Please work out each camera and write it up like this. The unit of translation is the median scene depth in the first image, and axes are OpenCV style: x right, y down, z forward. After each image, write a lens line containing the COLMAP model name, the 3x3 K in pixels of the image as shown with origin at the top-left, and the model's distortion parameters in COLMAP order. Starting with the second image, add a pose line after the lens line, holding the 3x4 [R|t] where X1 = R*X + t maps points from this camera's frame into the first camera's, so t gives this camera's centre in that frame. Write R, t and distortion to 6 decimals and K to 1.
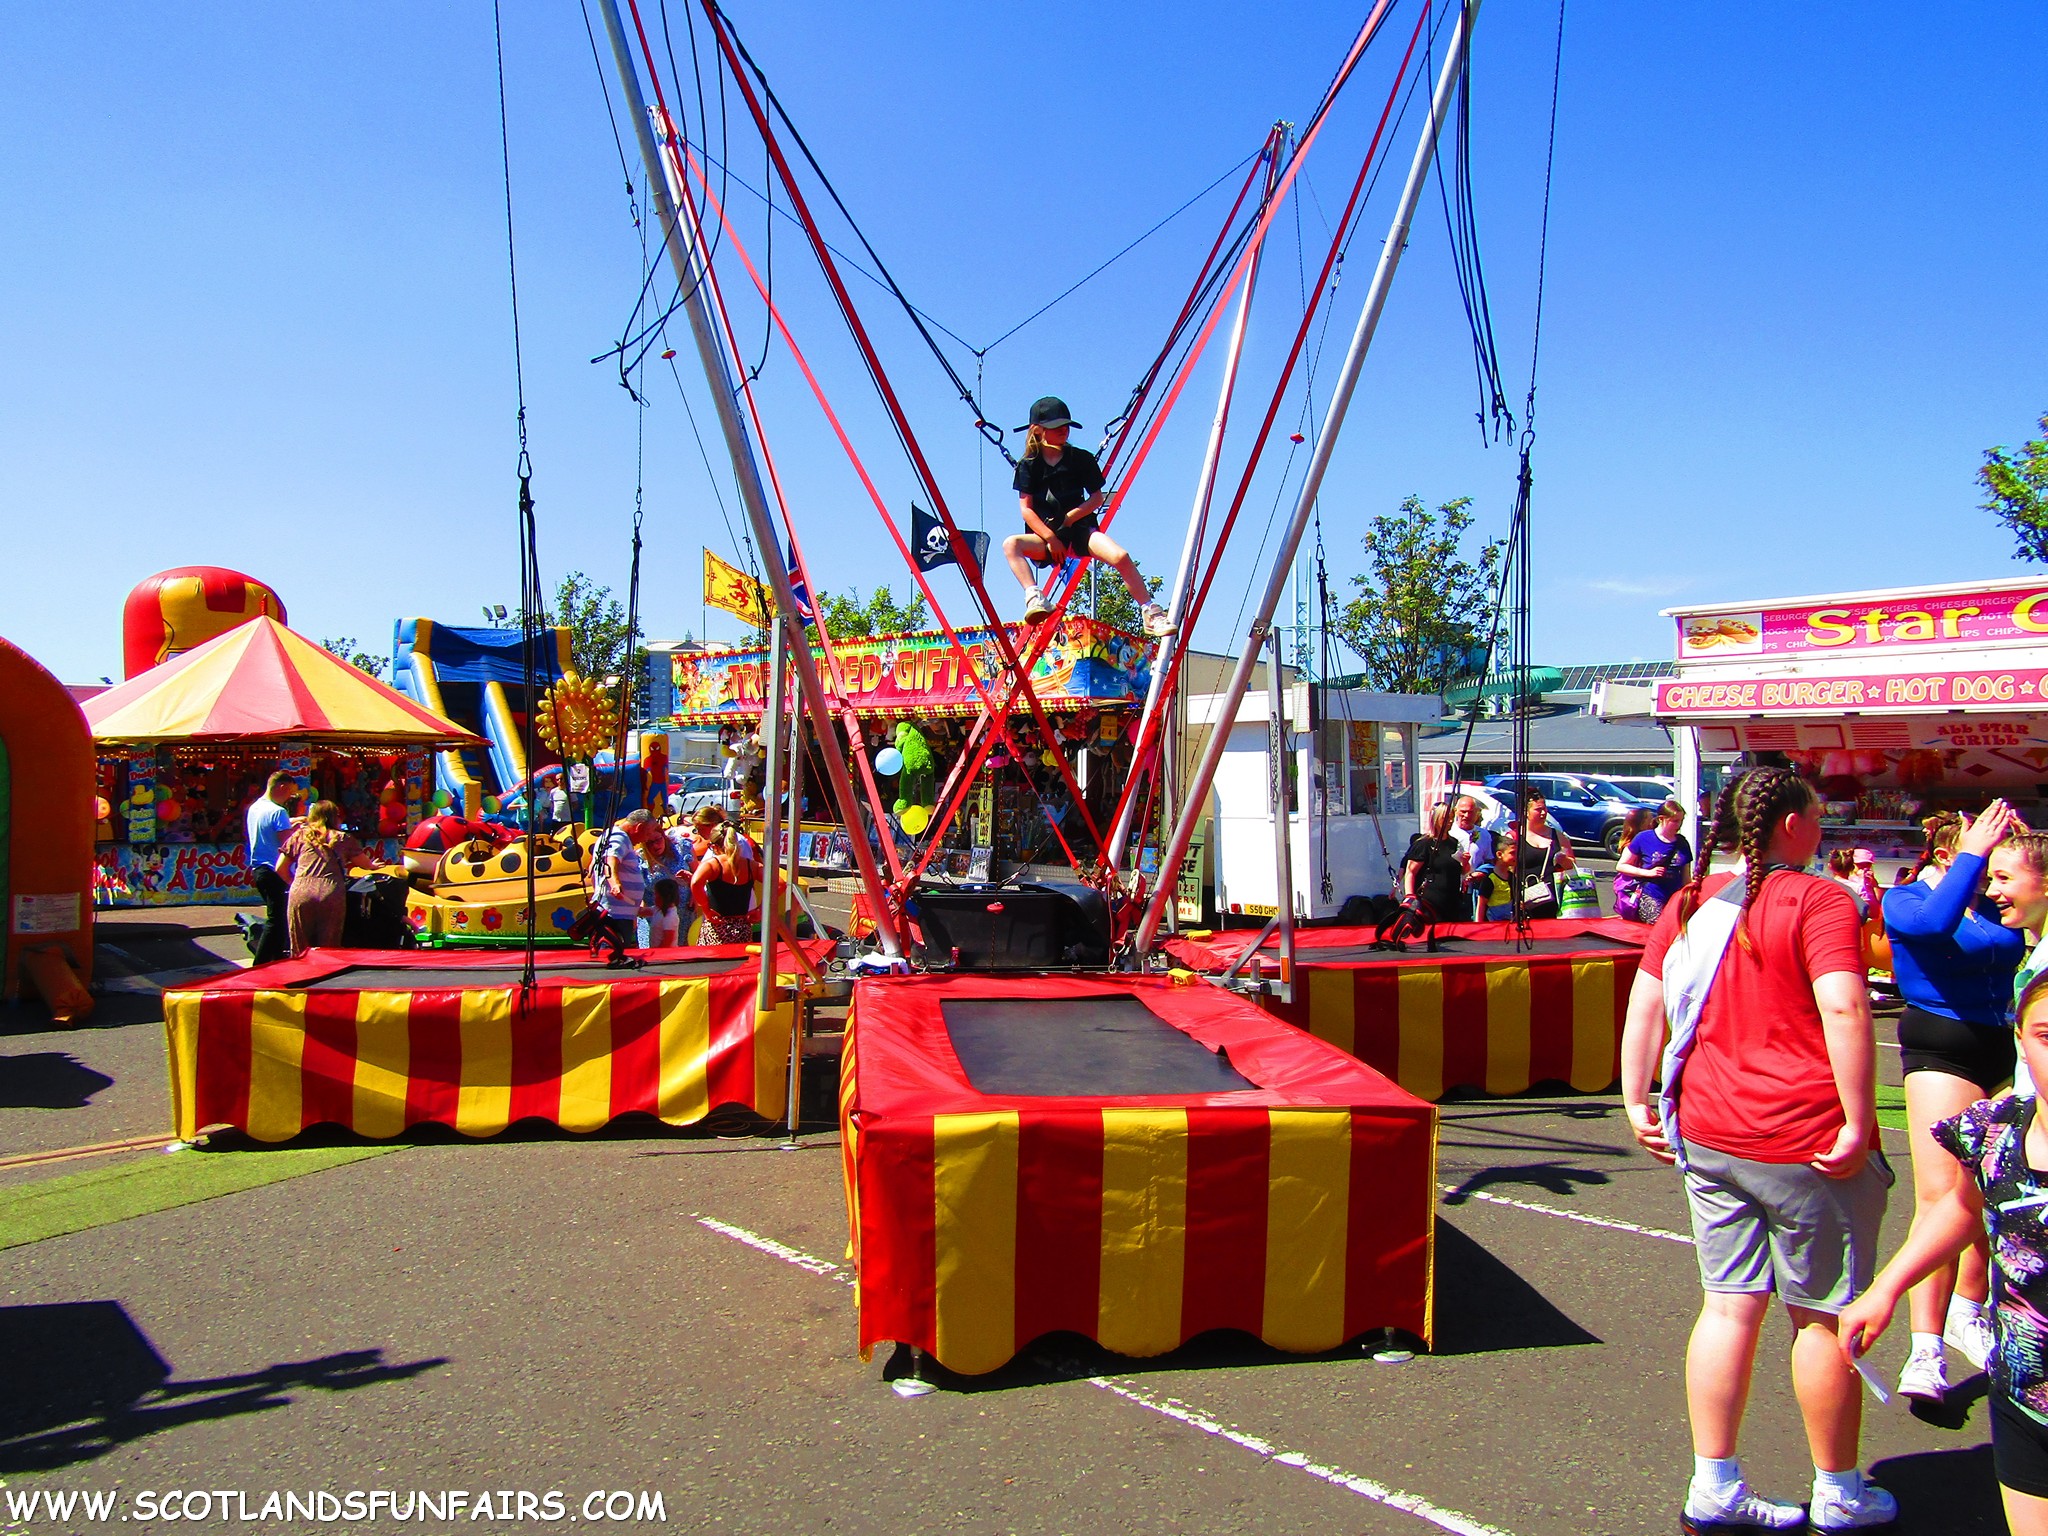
lens RADIAL K [[1469.4, 0, 1028.5], [0, 1469.4, 768.5], [0, 0, 1]] dist [-0.005913, -0.002329]
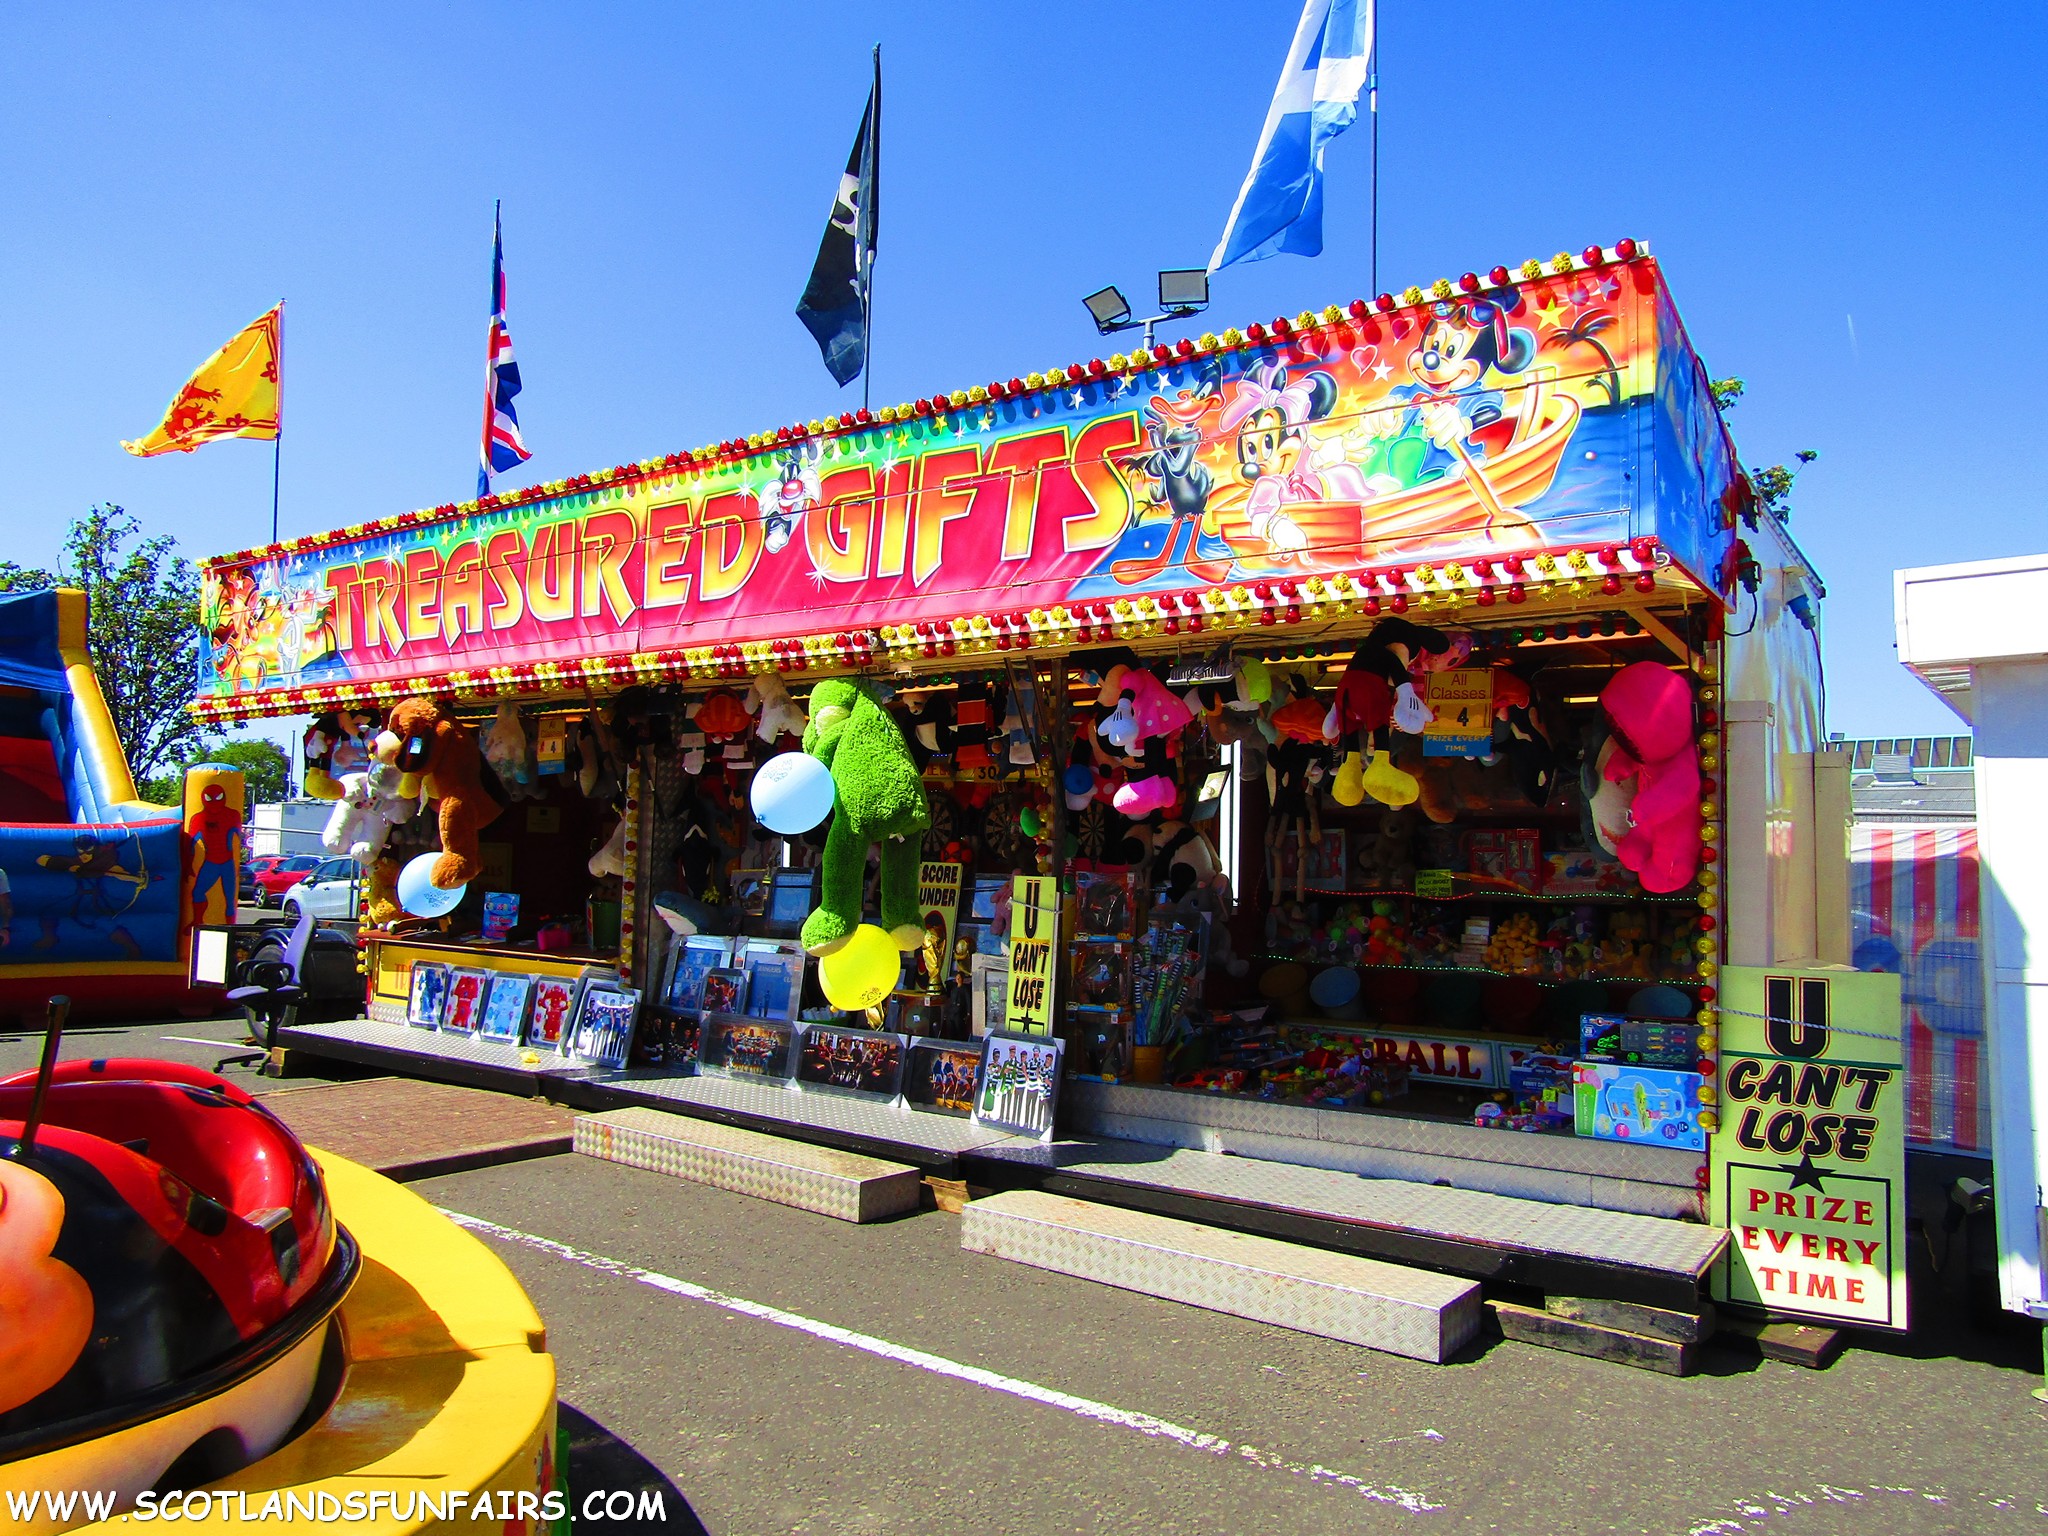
lens RADIAL K [[1469.4, 0, 1015.9], [0, 1469.4, 768.3], [0, 0, 1]] dist [-0.005913, -0.002329]
pose [[0.982047, 0.024070, 0.187096, -0.104528], [-0.012098, 0.997820, -0.064870, 0.010340], [-0.188250, 0.061441, 0.980197, 0.646915]]
